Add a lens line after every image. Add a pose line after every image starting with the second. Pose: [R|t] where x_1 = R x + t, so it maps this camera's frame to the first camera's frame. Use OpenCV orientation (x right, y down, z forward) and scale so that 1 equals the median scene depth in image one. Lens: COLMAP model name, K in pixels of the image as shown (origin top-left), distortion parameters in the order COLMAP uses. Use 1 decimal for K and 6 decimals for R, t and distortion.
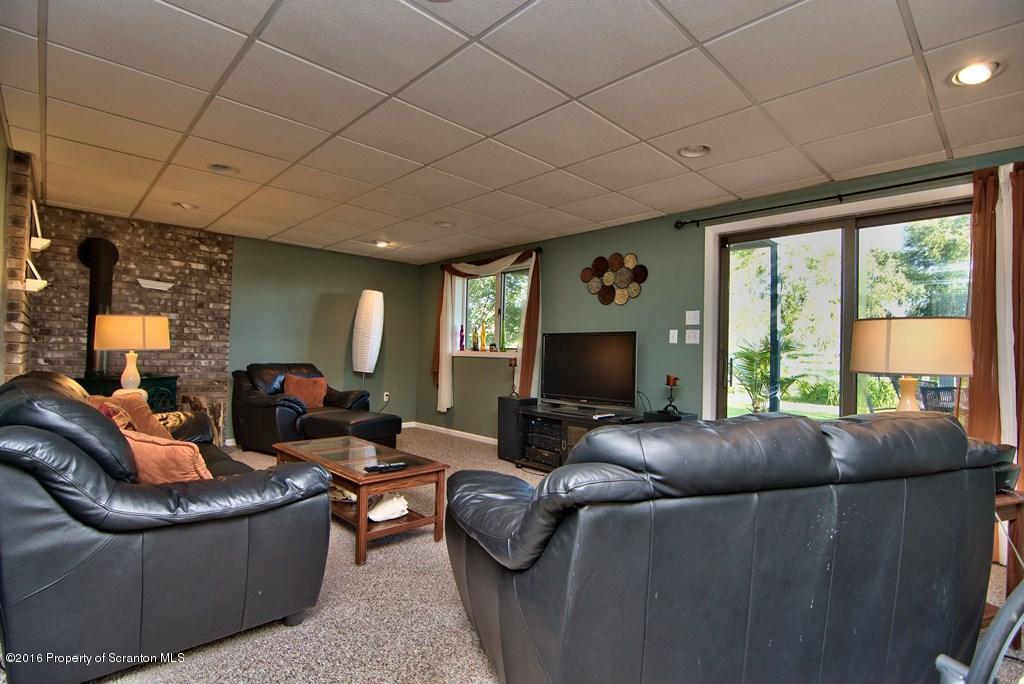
lens RADIAL K [[492.2, 0, 510.4], [0, 492.2, 346.3], [0, 0, 1]] dist [-0.008826, -0.009018]
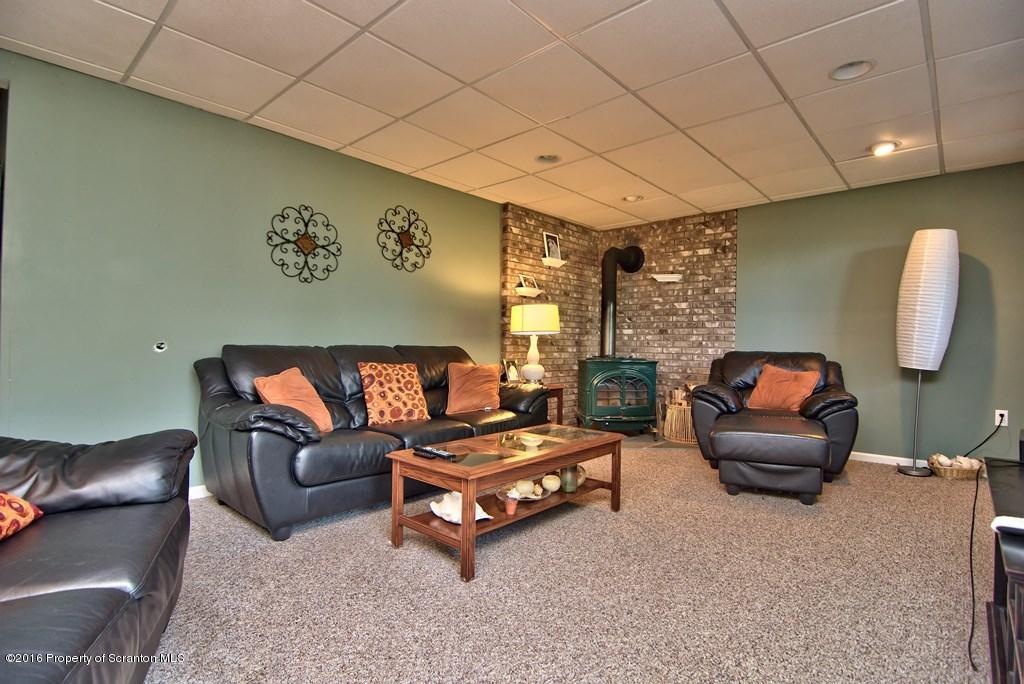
lens RADIAL K [[492.2, 0, 512.0], [0, 492.2, 347.6], [0, 0, 1]] dist [-0.008826, -0.009018]
pose [[0.072001, -0.015141, -0.997290, 0.306374], [0.003358, 0.999883, -0.014938, 0.040405], [0.997399, -0.002274, 0.072044, 0.552276]]
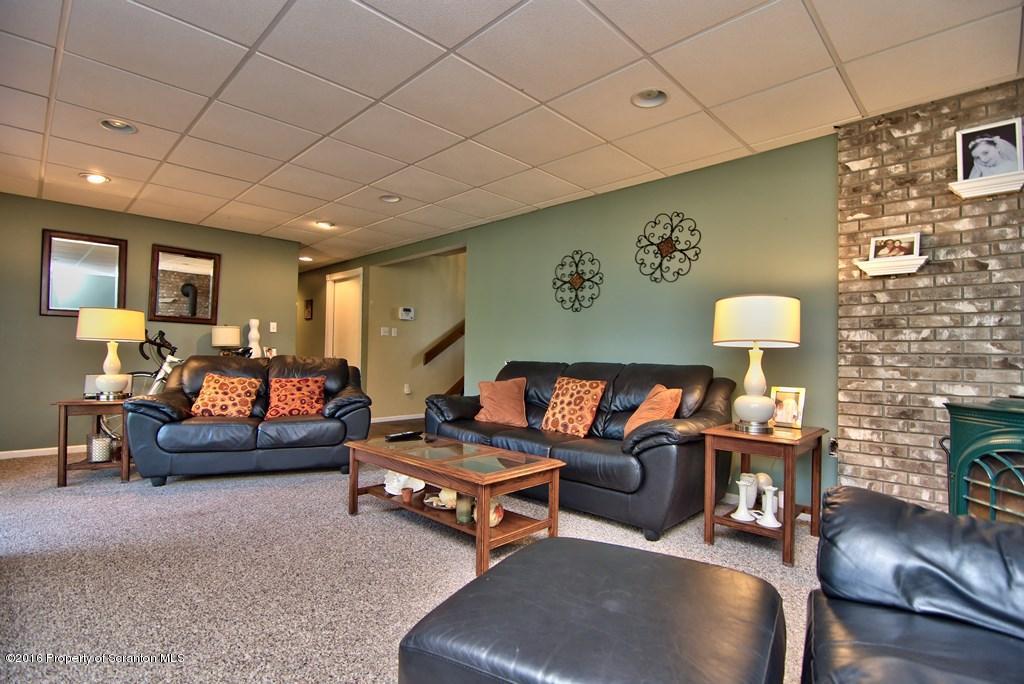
lens RADIAL K [[492.2, 0, 512.3], [0, 492.2, 346.4], [0, 0, 1]] dist [-0.008826, -0.009018]
pose [[-0.998669, -0.039195, -0.033528, -0.220451], [-0.037962, 0.998607, -0.036655, 0.033957], [0.034918, -0.035333, -0.998765, 1.117103]]
